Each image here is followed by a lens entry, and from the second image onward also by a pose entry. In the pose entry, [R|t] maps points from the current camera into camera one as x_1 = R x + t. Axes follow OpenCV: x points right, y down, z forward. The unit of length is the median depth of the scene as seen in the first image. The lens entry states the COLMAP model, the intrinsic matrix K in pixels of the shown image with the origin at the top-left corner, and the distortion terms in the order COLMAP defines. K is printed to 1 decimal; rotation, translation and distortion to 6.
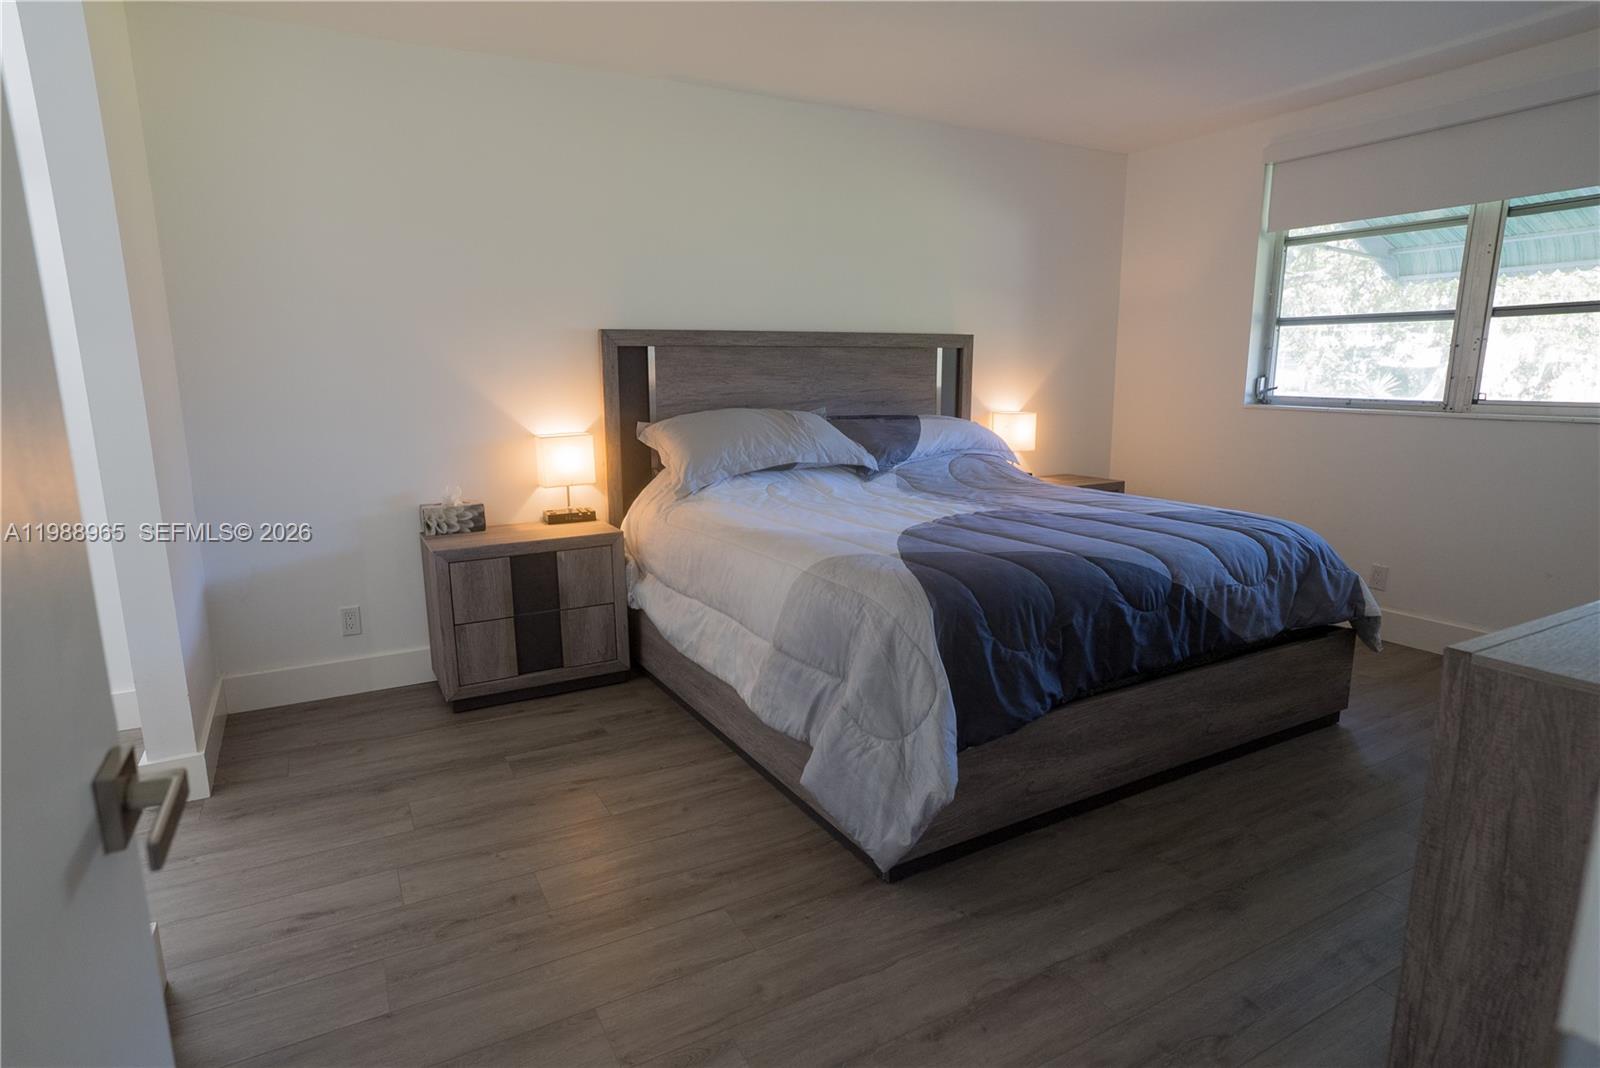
lens RADIAL K [[875.0, 0, 800.0], [0, 875.0, 534.0], [0, 0, 1]] dist [-0.018152, 0.000162]
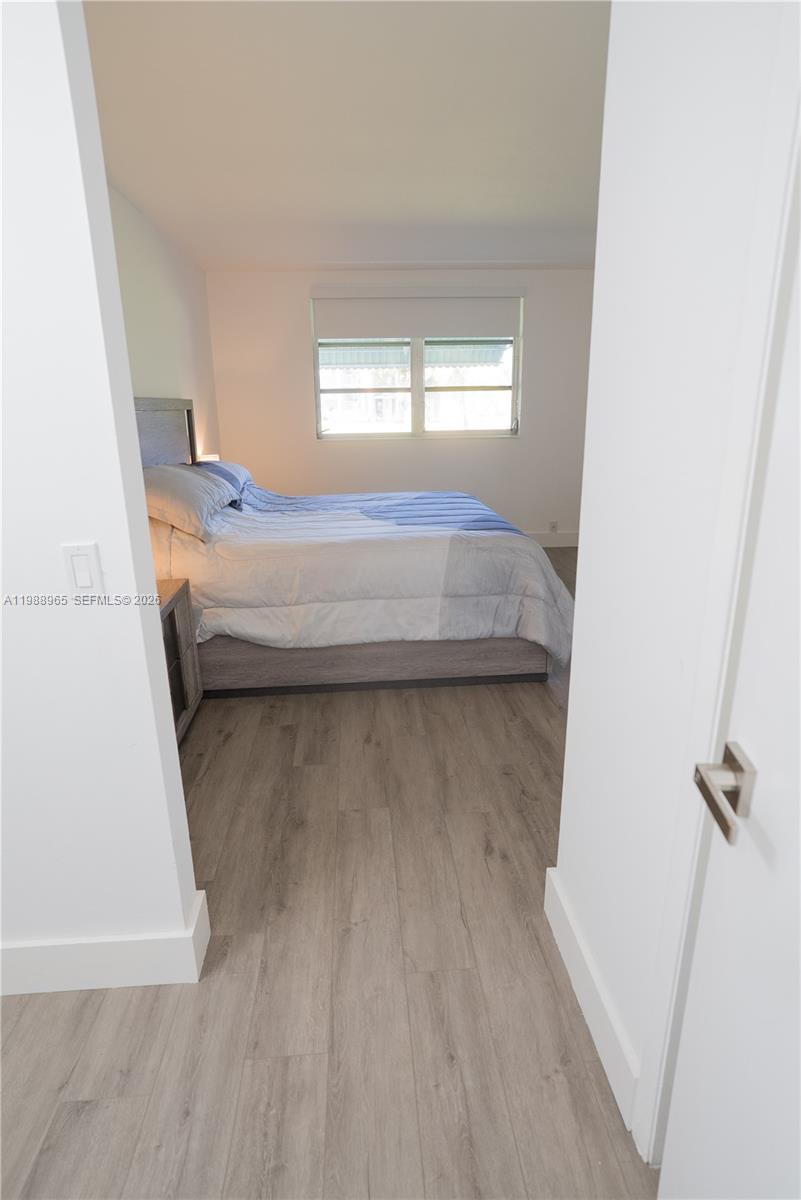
lens RADIAL K [[650.6, 0, 400.5], [0, 650.6, 600.0], [0, 0, 1]] dist [-0.048460, 0.030241]
pose [[0.418277, -0.265756, 0.868573, -0.886096], [0.186274, 0.961014, 0.204336, -0.103775], [-0.889014, 0.076324, 0.451473, 0.407679]]
